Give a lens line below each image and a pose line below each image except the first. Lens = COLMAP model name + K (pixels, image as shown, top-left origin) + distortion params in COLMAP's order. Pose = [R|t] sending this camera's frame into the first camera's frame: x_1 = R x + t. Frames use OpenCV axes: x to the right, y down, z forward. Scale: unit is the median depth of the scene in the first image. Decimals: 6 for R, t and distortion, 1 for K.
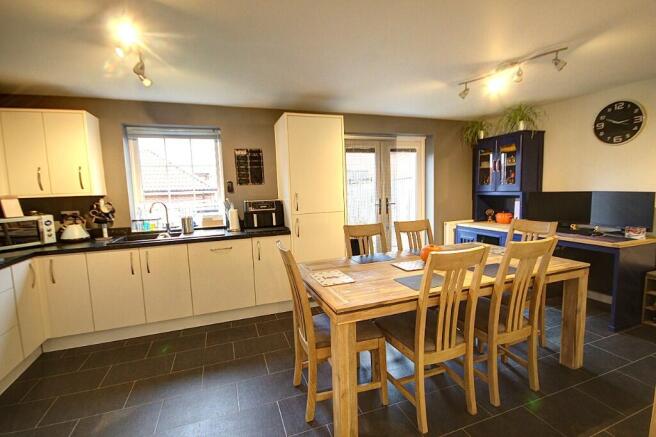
lens RADIAL K [[304.6, 0, 331.8], [0, 304.6, 220.2], [0, 0, 1]] dist [-0.001715, -0.003345]
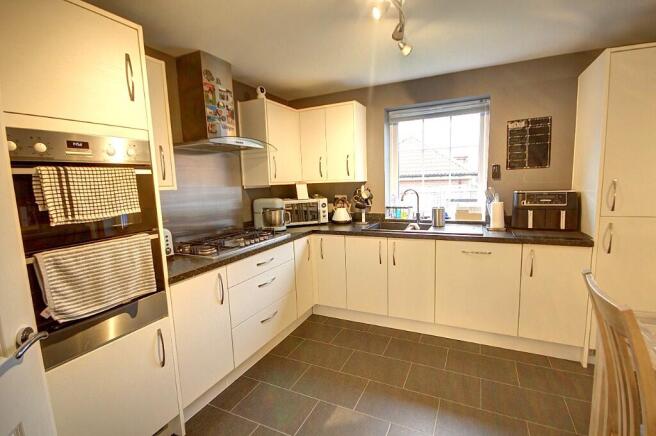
lens RADIAL K [[304.6, 0, 328.3], [0, 304.6, 220.8], [0, 0, 1]] dist [-0.001715, -0.003345]
pose [[0.695461, 0.102300, -0.711244, -0.074022], [-0.063091, 0.994685, 0.081377, -0.024188], [0.715789, -0.011722, 0.698219, 0.168499]]
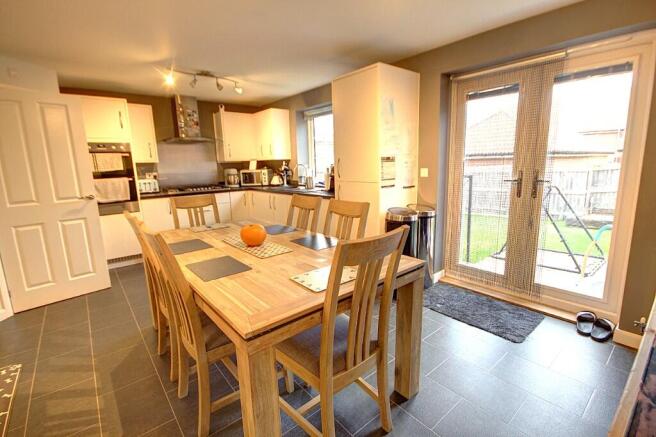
lens RADIAL K [[304.6, 0, 329.7], [0, 304.6, 220.6], [0, 0, 1]] dist [-0.001715, -0.003345]
pose [[0.332545, 0.200241, -0.921584, 0.836774], [-0.084373, 0.979597, 0.182401, -0.073655], [0.939305, 0.017100, 0.342655, 0.632112]]
